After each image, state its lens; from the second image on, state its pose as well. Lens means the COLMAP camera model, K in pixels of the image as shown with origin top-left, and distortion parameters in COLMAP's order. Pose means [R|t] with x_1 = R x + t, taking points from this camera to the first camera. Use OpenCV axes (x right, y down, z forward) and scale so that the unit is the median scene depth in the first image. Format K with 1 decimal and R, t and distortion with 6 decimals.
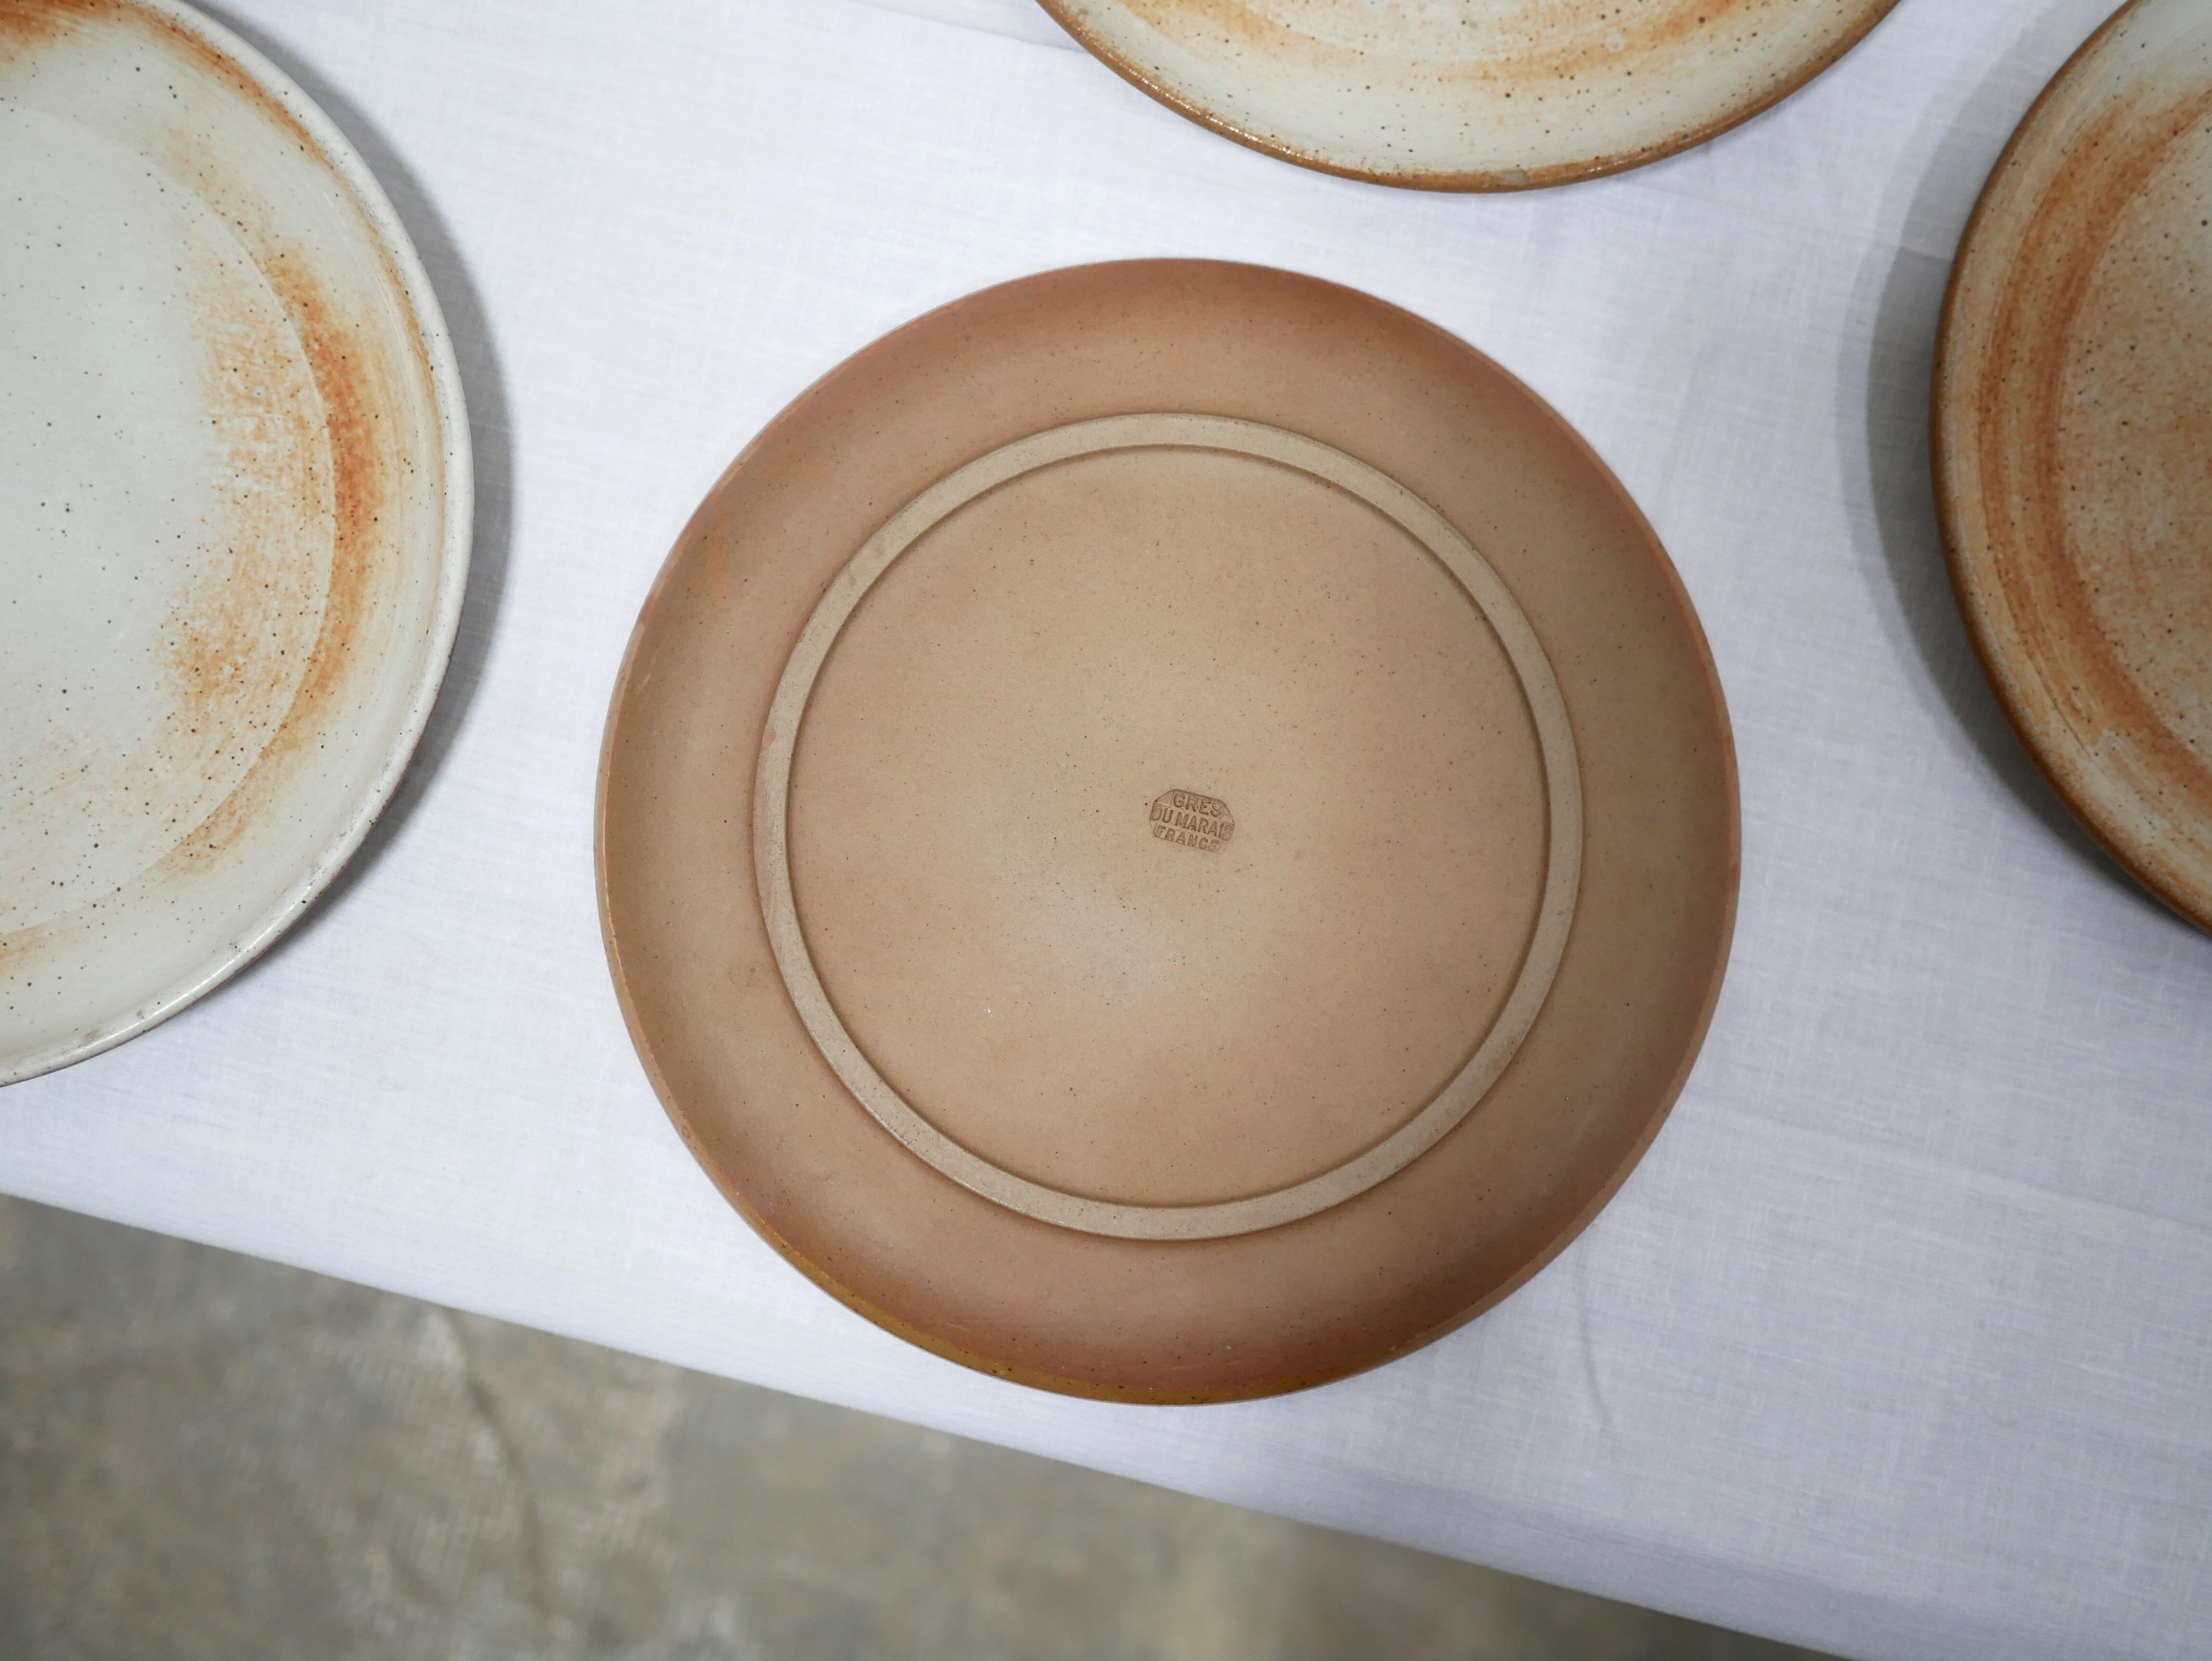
lens RADIAL K [[2508.1, 0, 1098.3], [0, 2508.1, 827.5], [0, 0, 1]] dist [-0.017265, 0.000000]
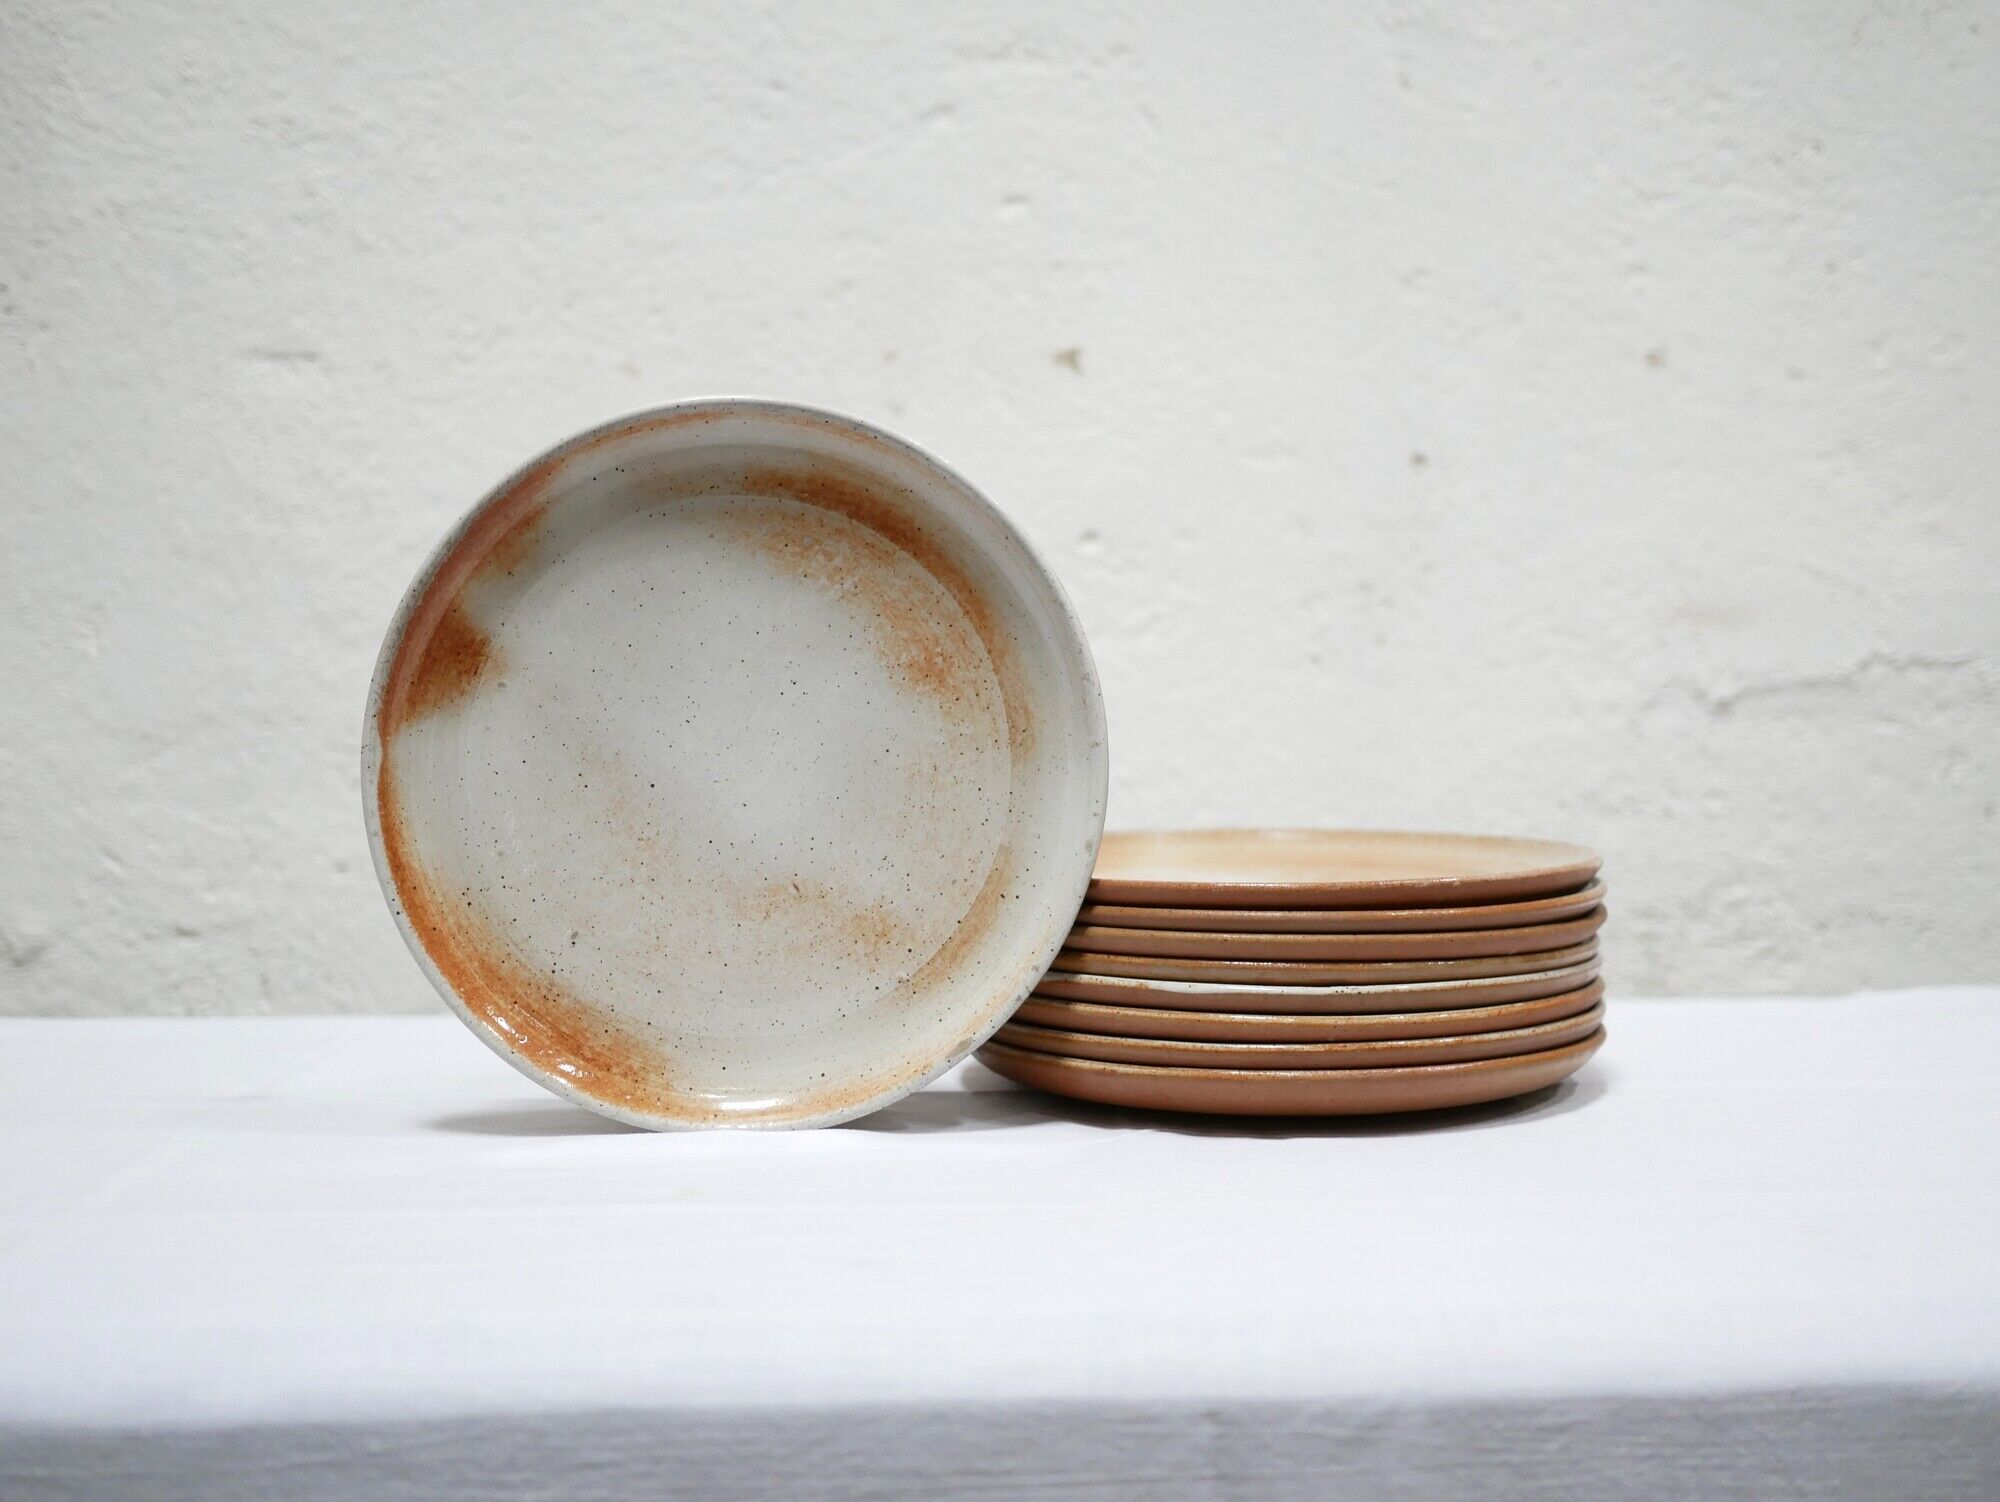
lens RADIAL K [[2264.4, 0, 998.6], [0, 2264.4, 758.2], [0, 0, 1]] dist [-0.017734, 0.000000]
pose [[0.594246, -0.803572, 0.033826, -0.424549], [0.795966, 0.593613, 0.118579, -0.167076], [-0.115366, -0.043540, 0.992368, -0.445251]]
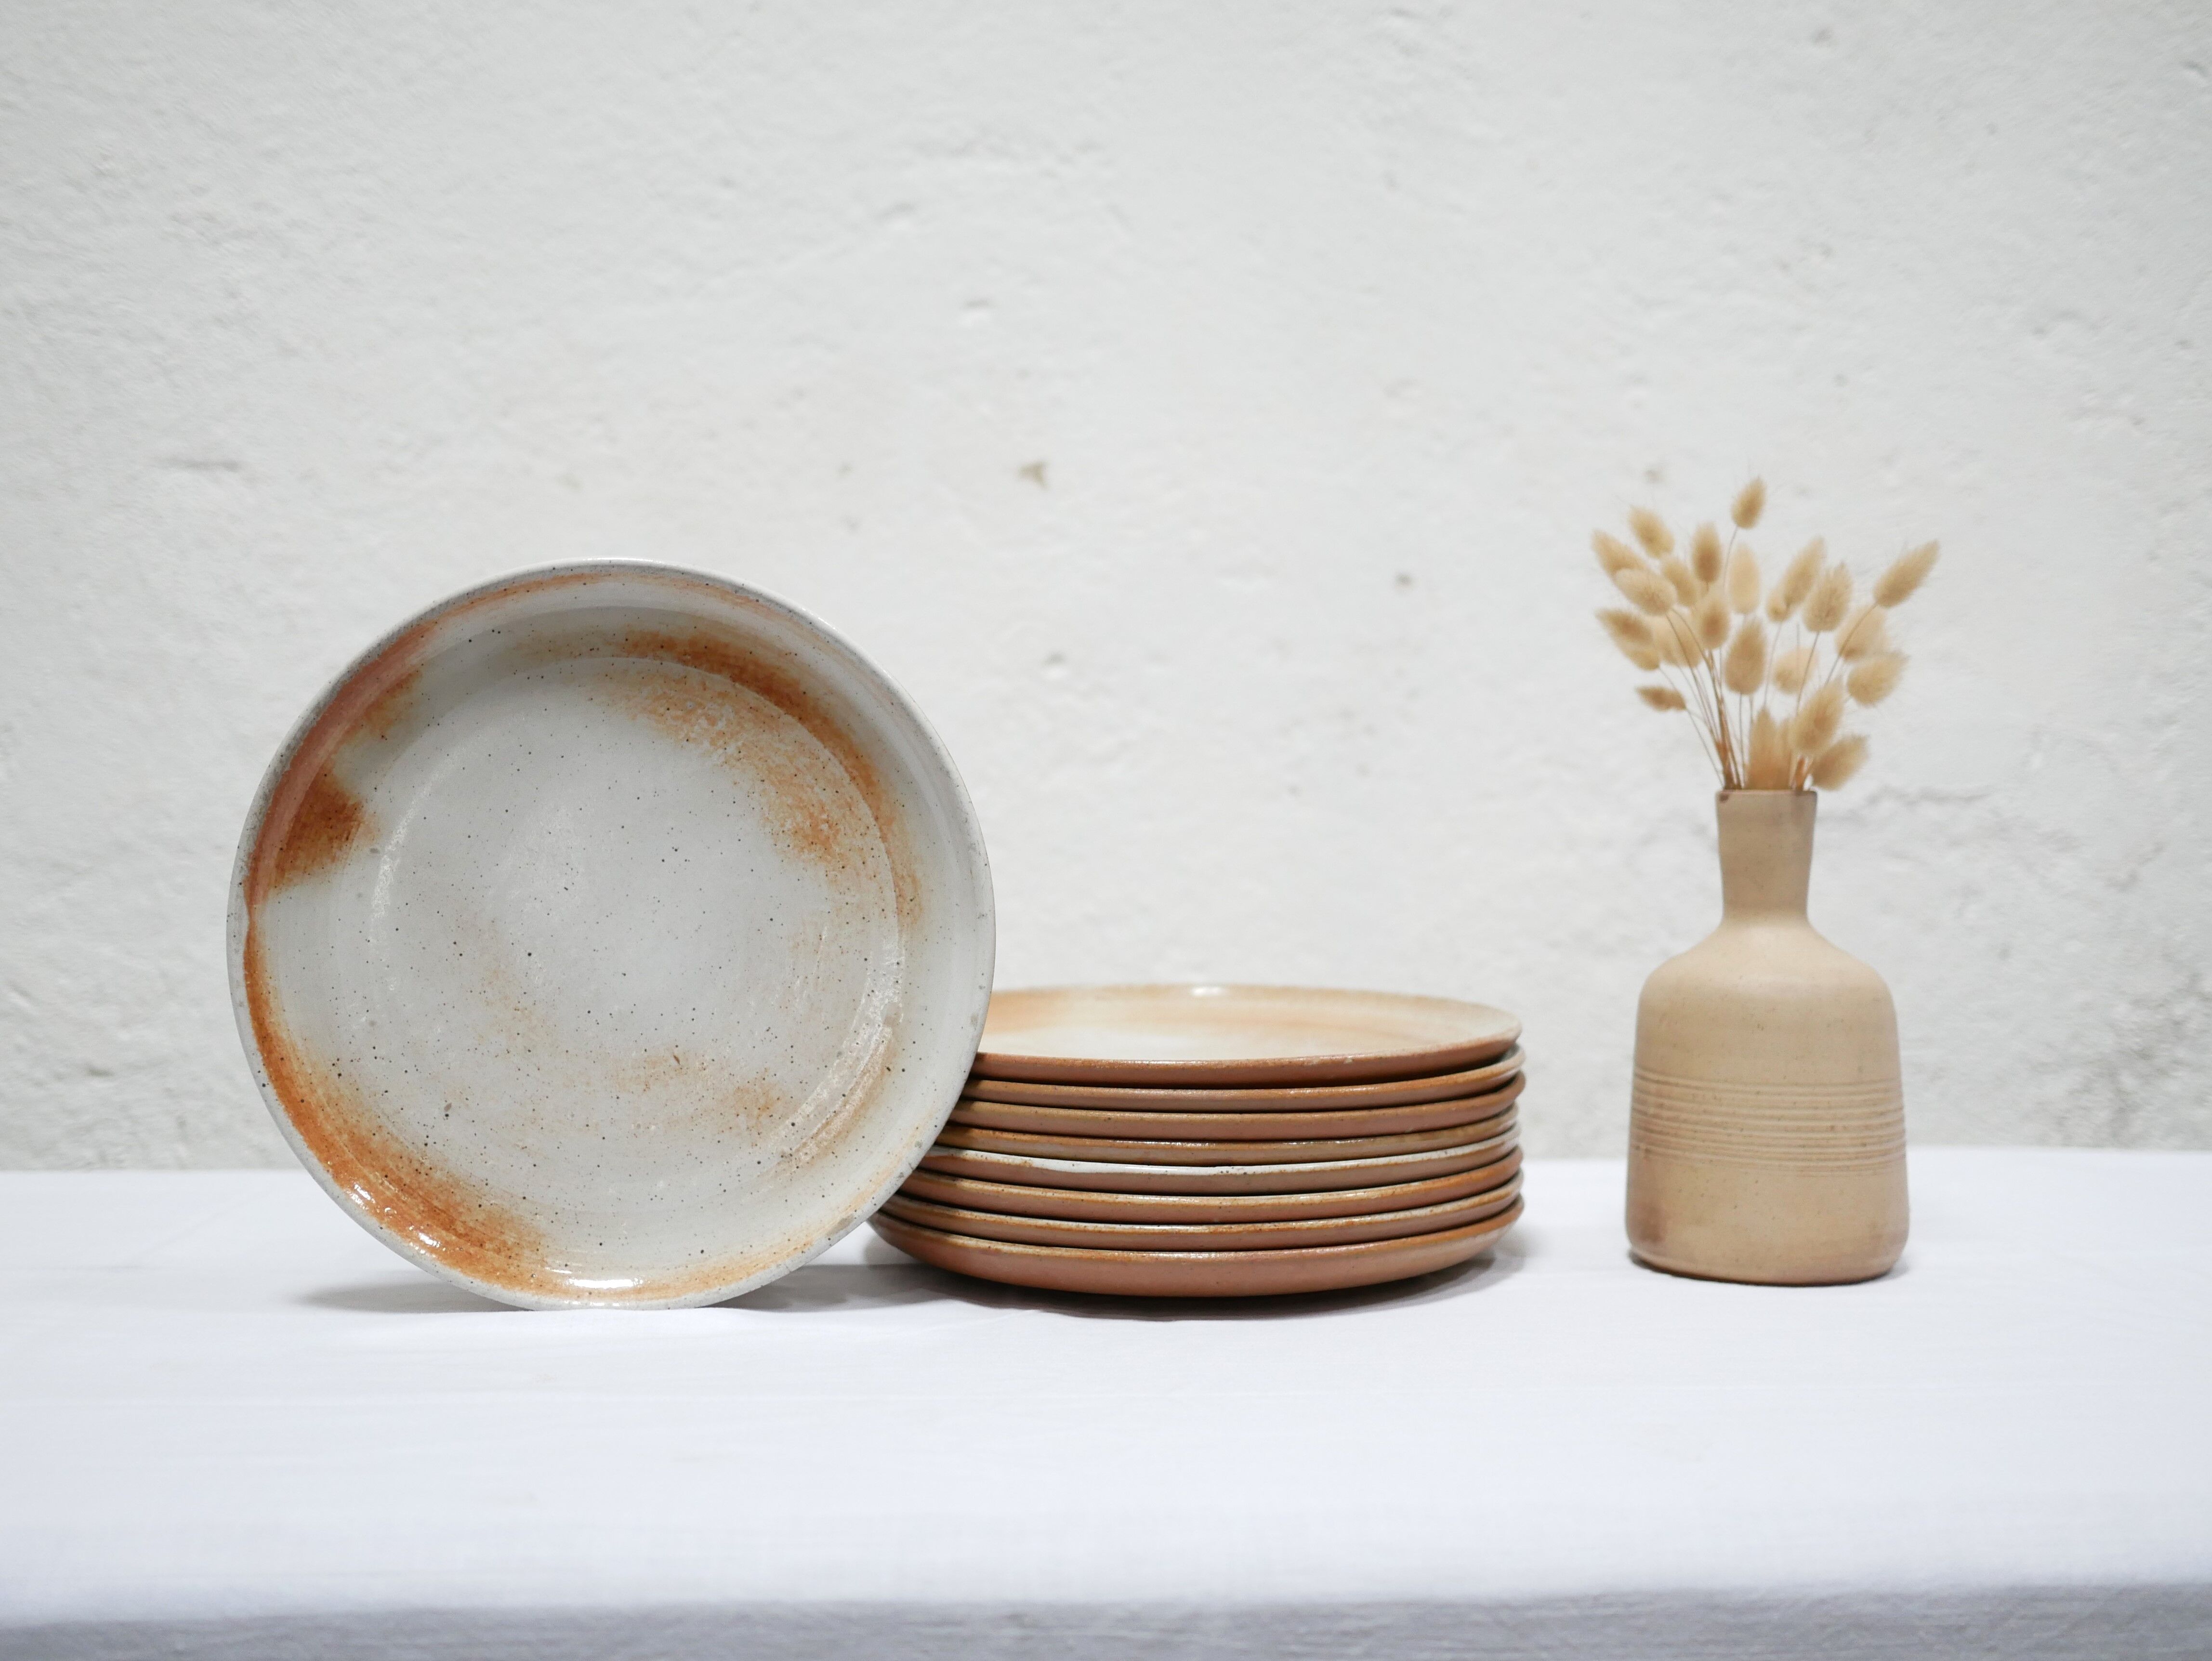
lens RADIAL K [[2508.1, 0, 1096.4], [0, 2508.1, 830.4], [0, 0, 1]] dist [-0.017265, 0.000000]
pose [[0.598924, -0.799955, 0.036905, -0.305659], [0.791836, 0.598465, 0.121800, -0.117932], [-0.119521, -0.043726, 0.991868, -0.573920]]
